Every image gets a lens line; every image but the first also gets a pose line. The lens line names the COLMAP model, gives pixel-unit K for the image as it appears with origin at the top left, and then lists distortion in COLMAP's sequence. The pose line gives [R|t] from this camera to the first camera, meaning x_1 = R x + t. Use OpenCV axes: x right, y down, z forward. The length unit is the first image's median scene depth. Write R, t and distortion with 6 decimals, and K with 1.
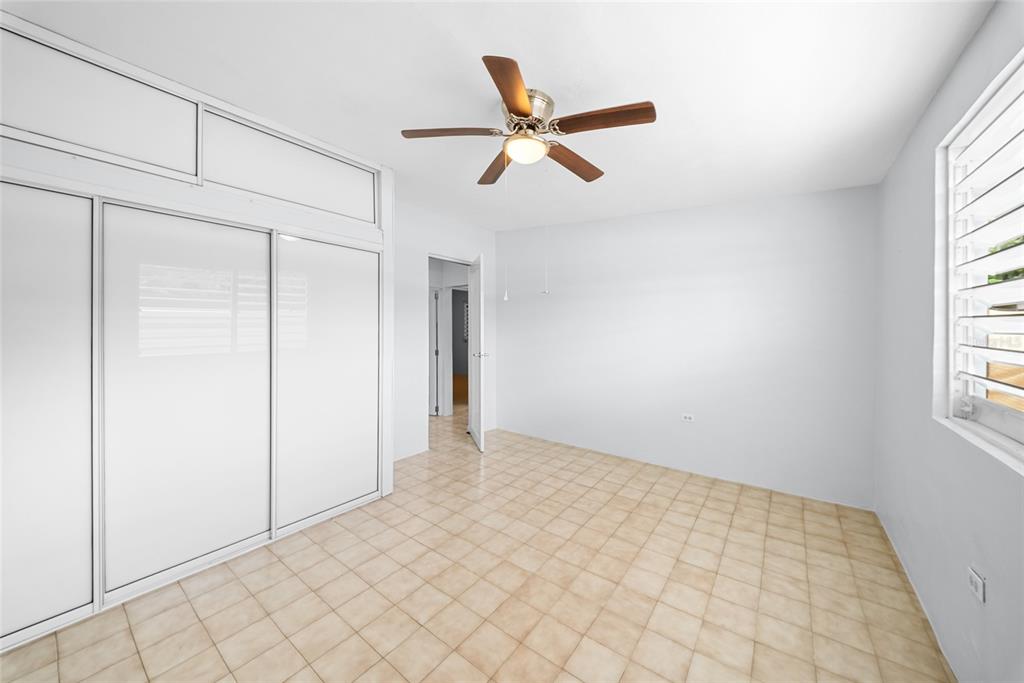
lens RADIAL K [[364.6, 0, 507.8], [0, 364.6, 332.0], [0, 0, 1]] dist [0.012384, -0.000671]
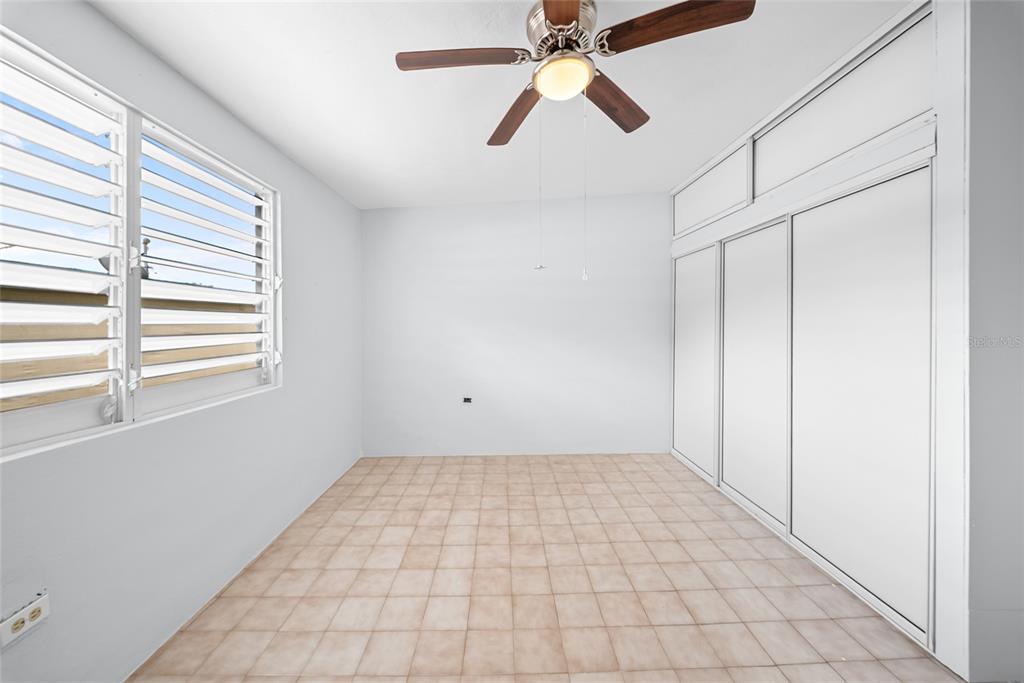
lens RADIAL K [[364.6, 0, 511.4], [0, 364.6, 326.3], [0, 0, 1]] dist [0.012384, -0.000671]
pose [[-0.776733, 0.004634, -0.629813, 0.646724], [0.000011, 0.999973, 0.007343, 0.005415], [0.629830, 0.005697, -0.776712, 1.623386]]
